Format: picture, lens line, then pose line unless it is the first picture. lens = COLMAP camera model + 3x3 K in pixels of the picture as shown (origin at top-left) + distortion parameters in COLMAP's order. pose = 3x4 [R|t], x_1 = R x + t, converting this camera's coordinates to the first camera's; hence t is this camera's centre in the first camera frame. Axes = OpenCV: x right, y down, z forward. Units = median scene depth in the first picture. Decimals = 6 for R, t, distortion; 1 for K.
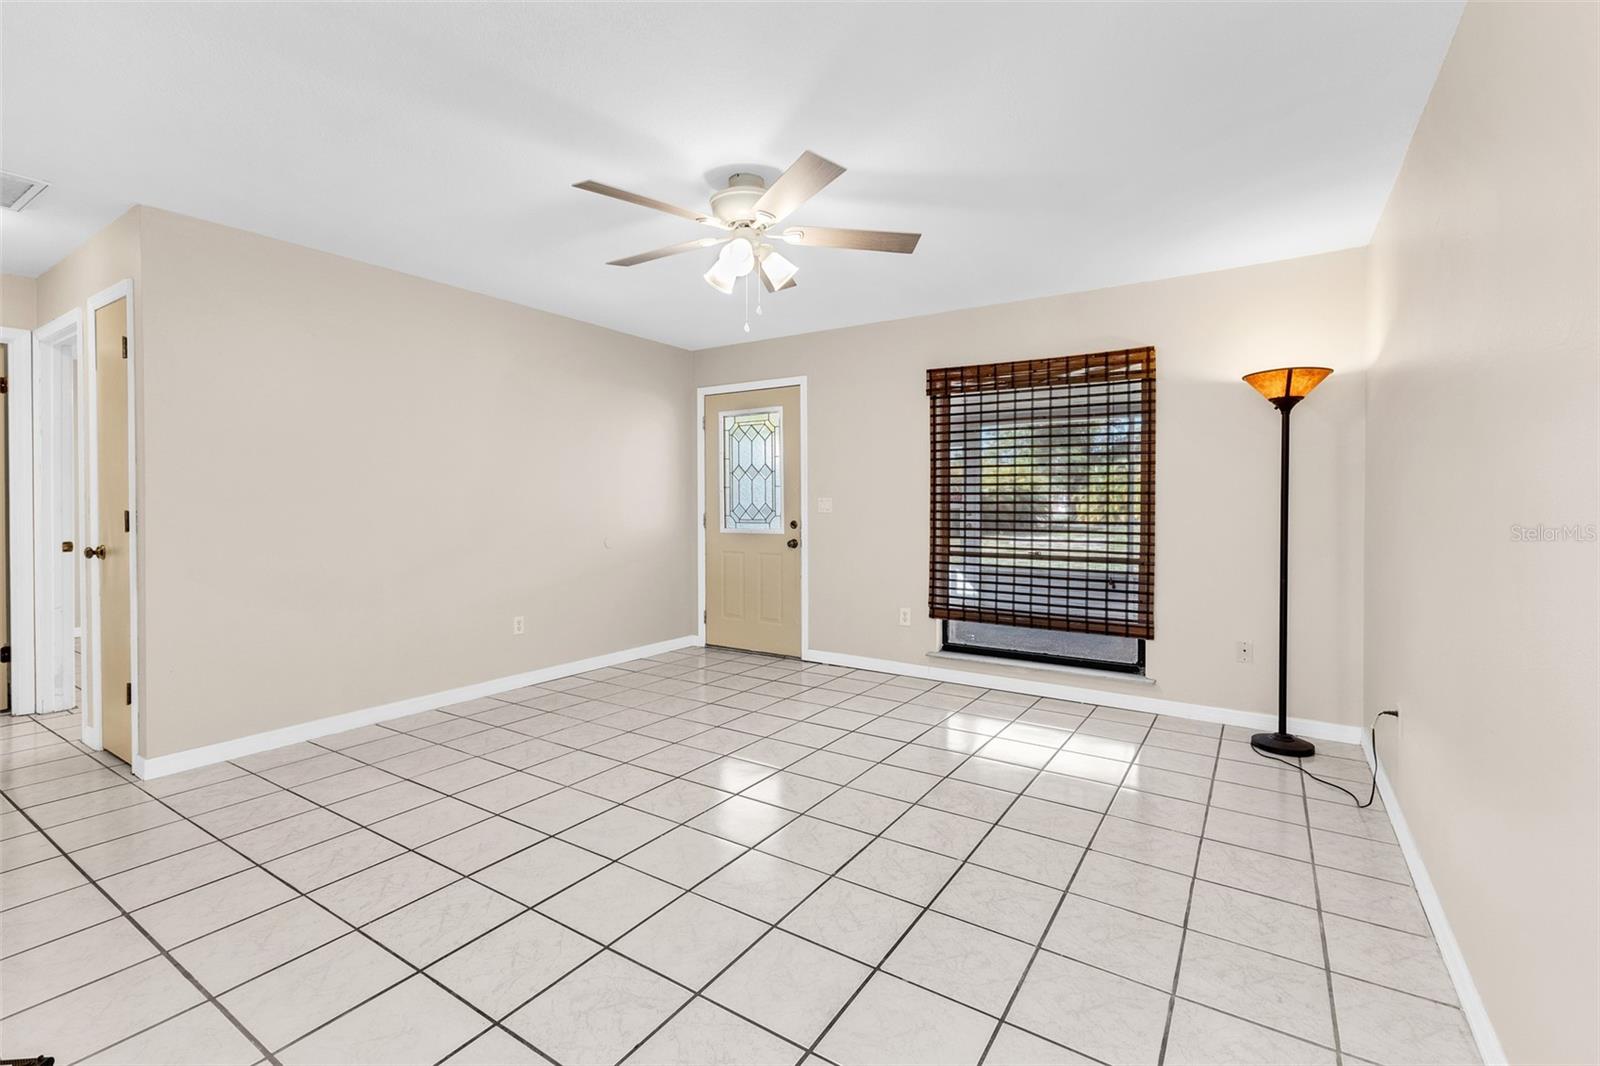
lens RADIAL K [[714.0, 0, 804.7], [0, 714.0, 513.4], [0, 0, 1]] dist [-0.002311, 0.000533]
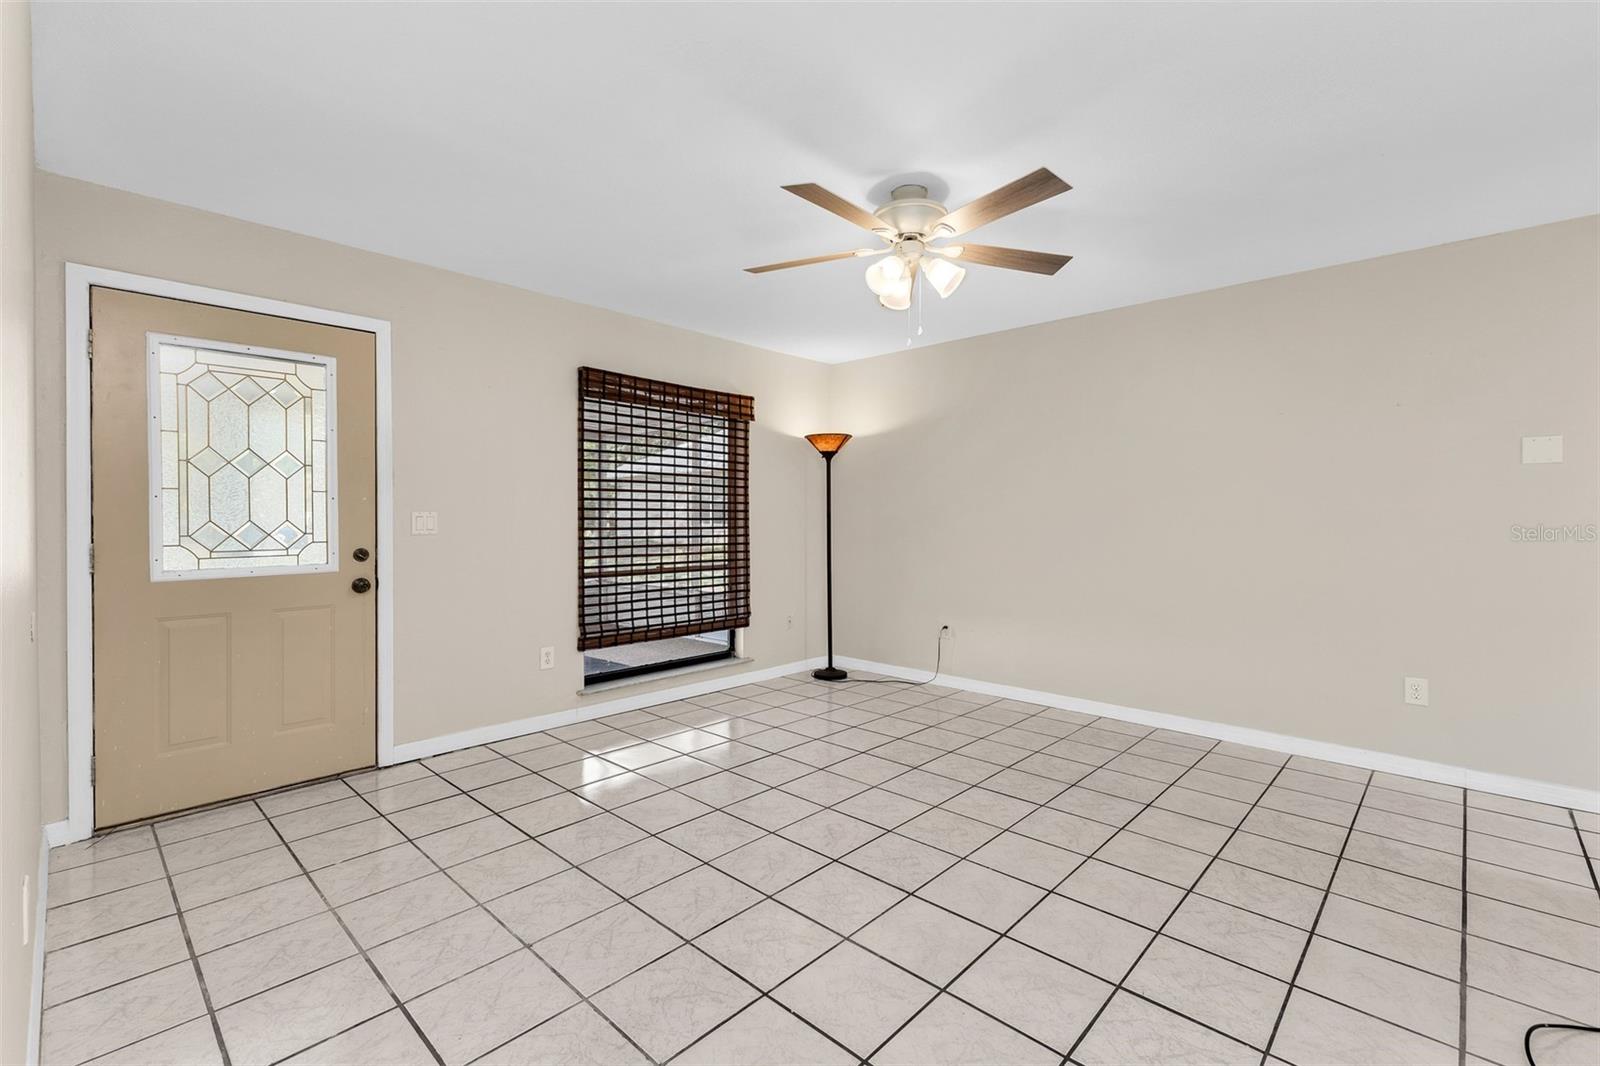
lens RADIAL K [[714.0, 0, 803.1], [0, 714.0, 535.0], [0, 0, 1]] dist [-0.002311, 0.000533]
pose [[0.163983, -0.022230, 0.986213, -0.566741], [0.017107, 0.999660, 0.019689, -0.007329], [-0.986315, 0.013642, 0.164307, 0.524793]]
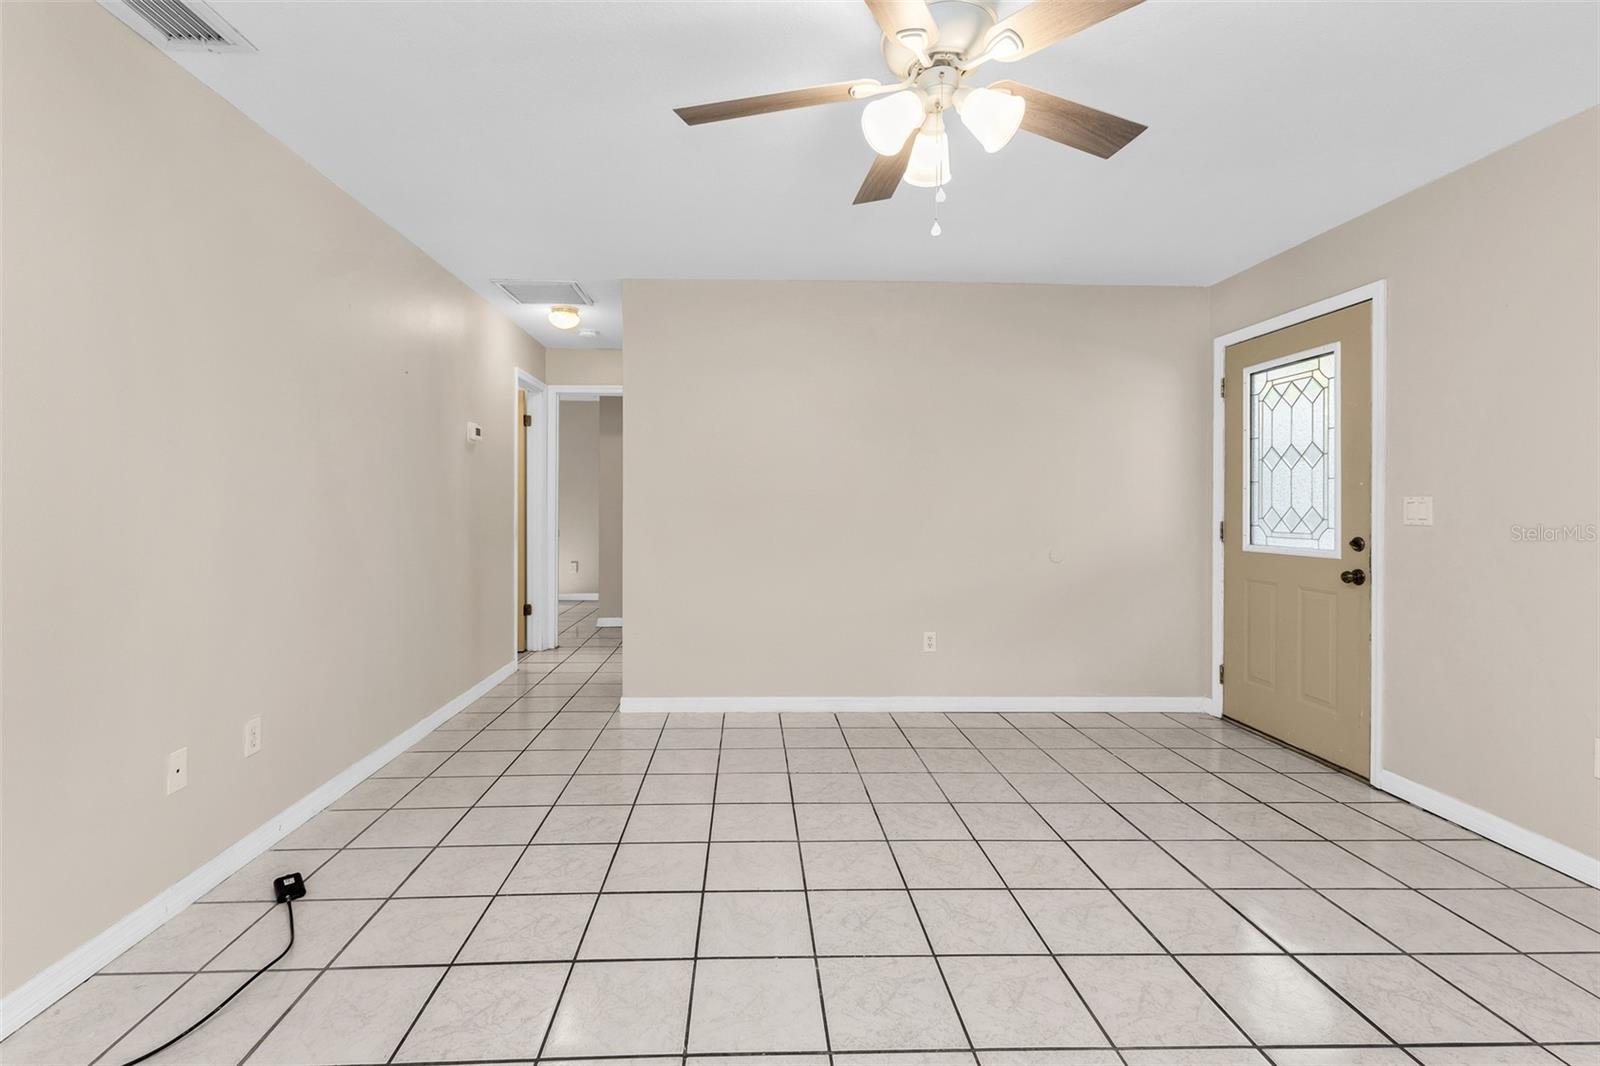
lens RADIAL K [[714.0, 0, 747.7], [0, 714.0, 514.9], [0, 0, 1]] dist [-0.002311, 0.000533]
pose [[0.558163, 0.015601, -0.829585, 0.187951], [-0.014923, 0.999850, 0.008763, -0.005849], [0.829597, 0.007489, 0.558312, 0.272475]]
